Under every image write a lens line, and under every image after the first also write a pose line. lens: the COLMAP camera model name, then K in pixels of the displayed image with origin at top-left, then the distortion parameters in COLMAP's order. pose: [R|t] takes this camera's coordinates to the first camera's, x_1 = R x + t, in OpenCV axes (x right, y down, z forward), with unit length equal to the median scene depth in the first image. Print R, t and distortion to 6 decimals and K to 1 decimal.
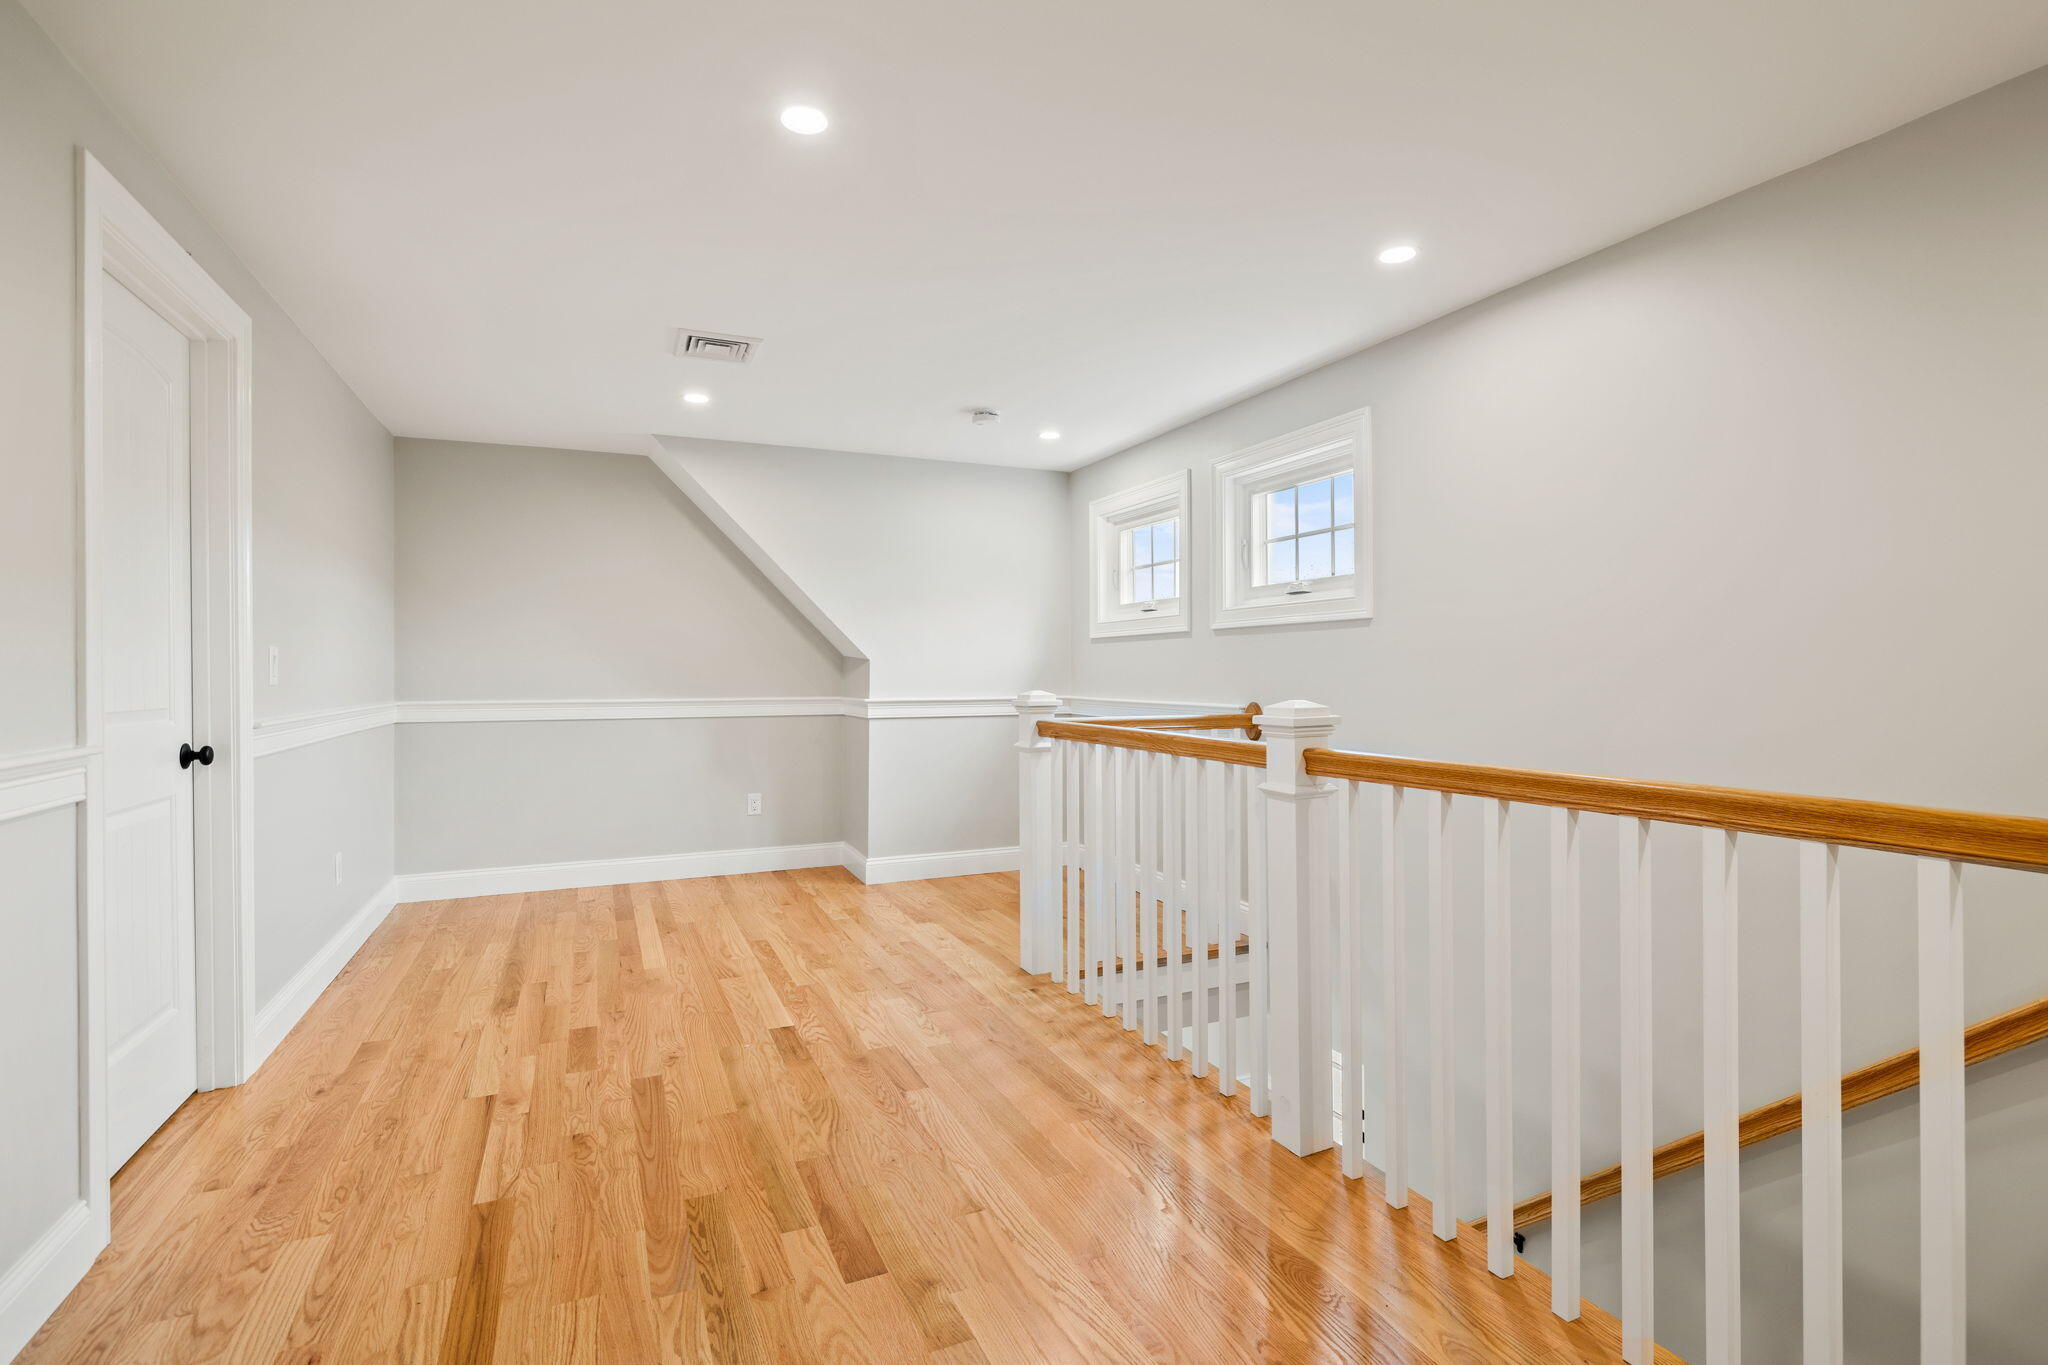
lens RADIAL K [[973.6, 0, 1024.0], [0, 973.6, 682.5], [0, 0, 1]] dist [-0.000184, 0.000029]
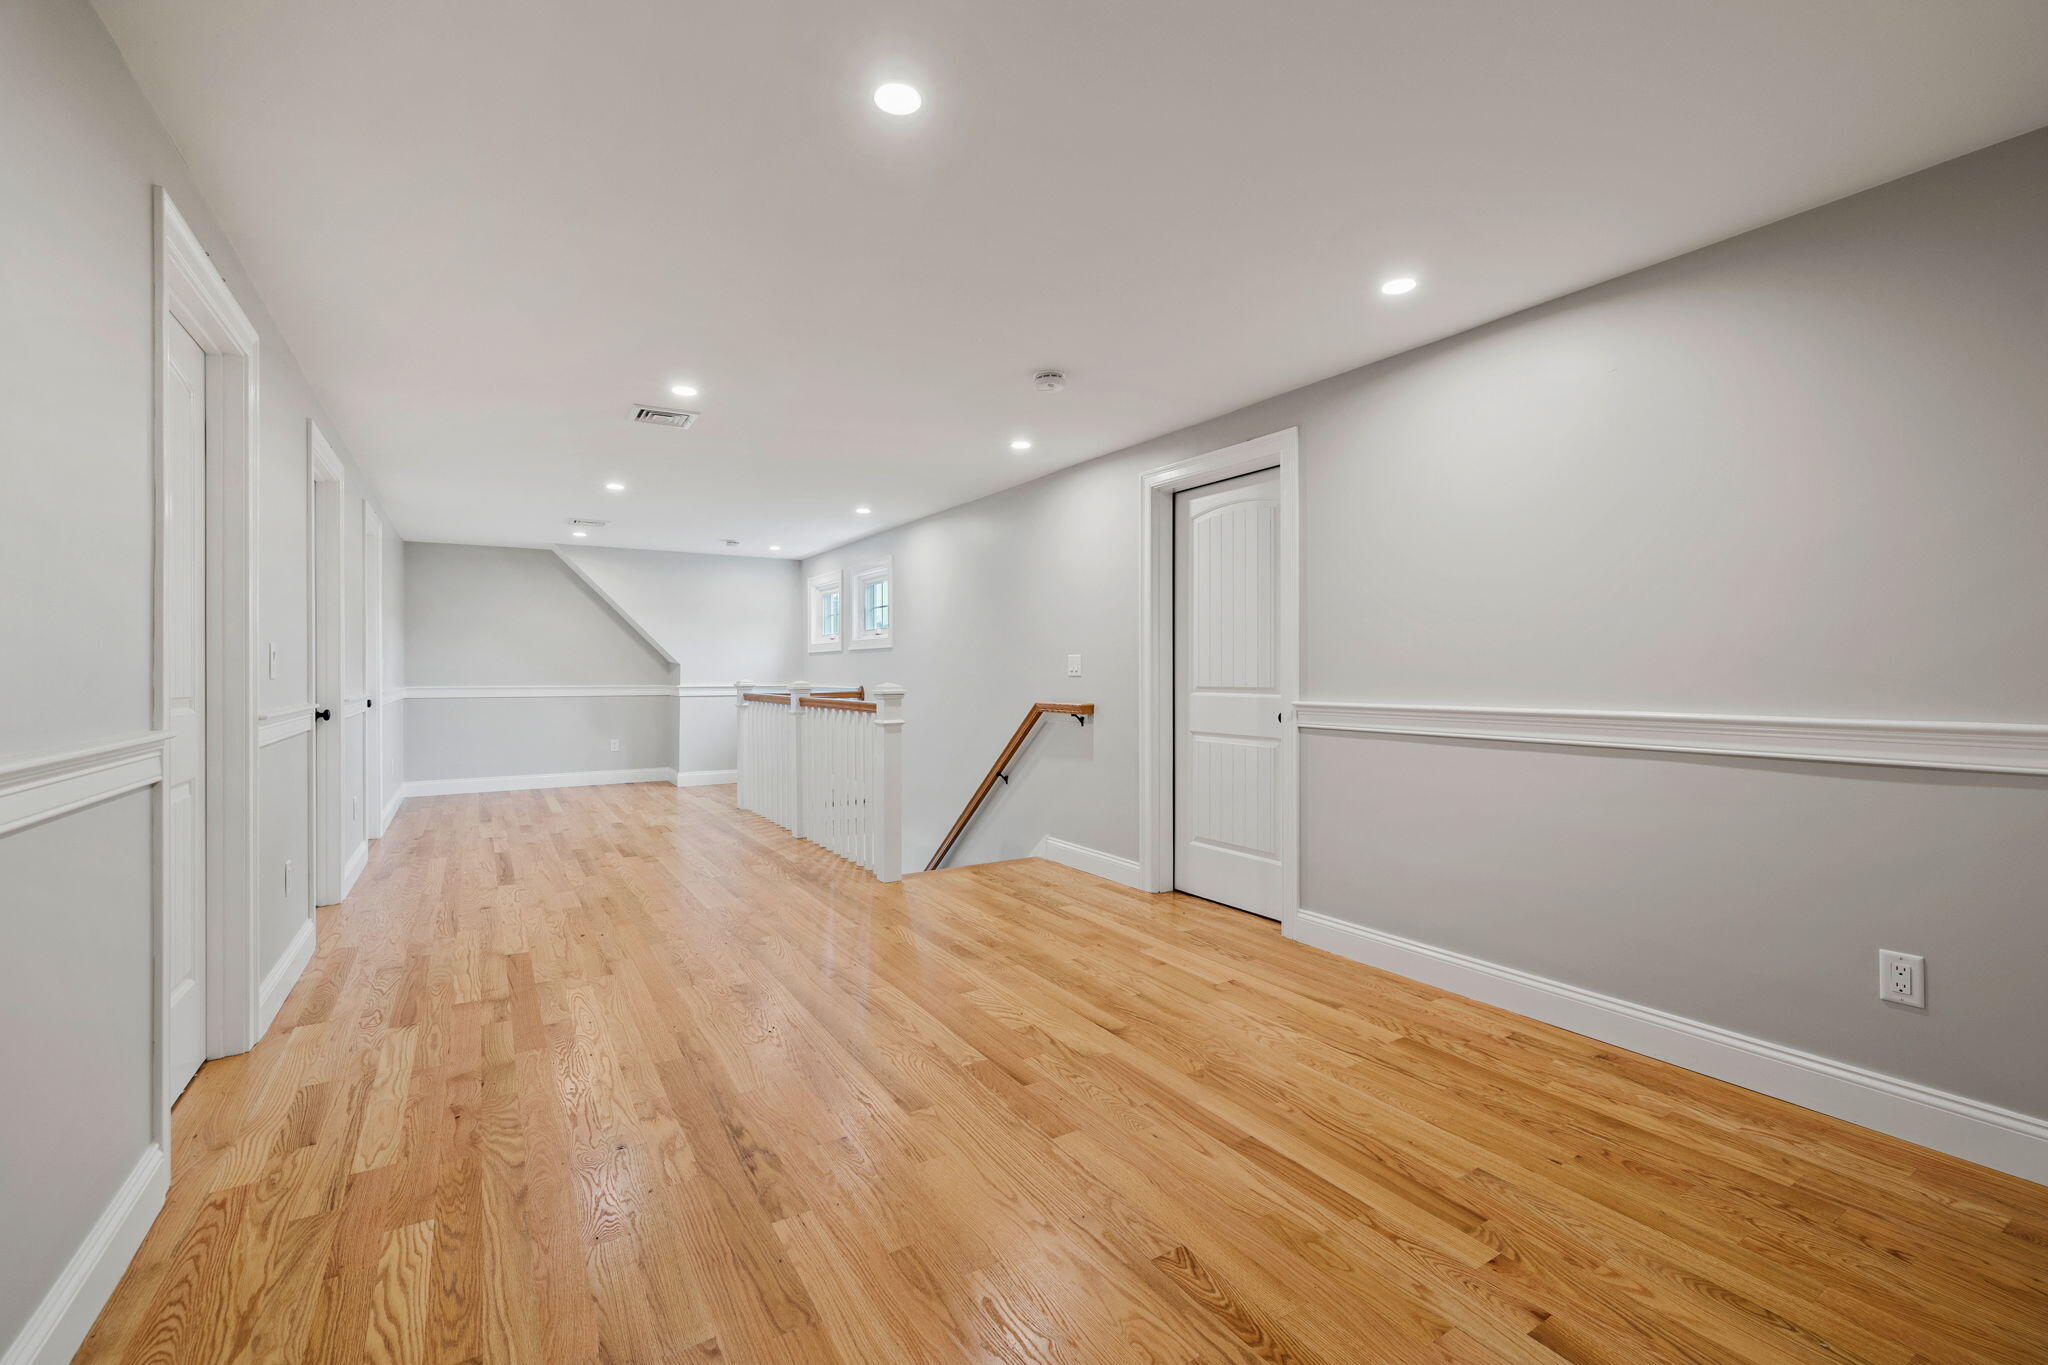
lens RADIAL K [[869.3, 0, 1024.0], [0, 869.3, 682.5], [0, 0, 1]] dist [-0.000744, -0.000066]
pose [[0.990042, 0.000726, 0.140768, 0.252391], [-0.000769, 1.000000, 0.000248, 0.009771], [-0.140768, -0.000354, 0.990043, -0.712000]]
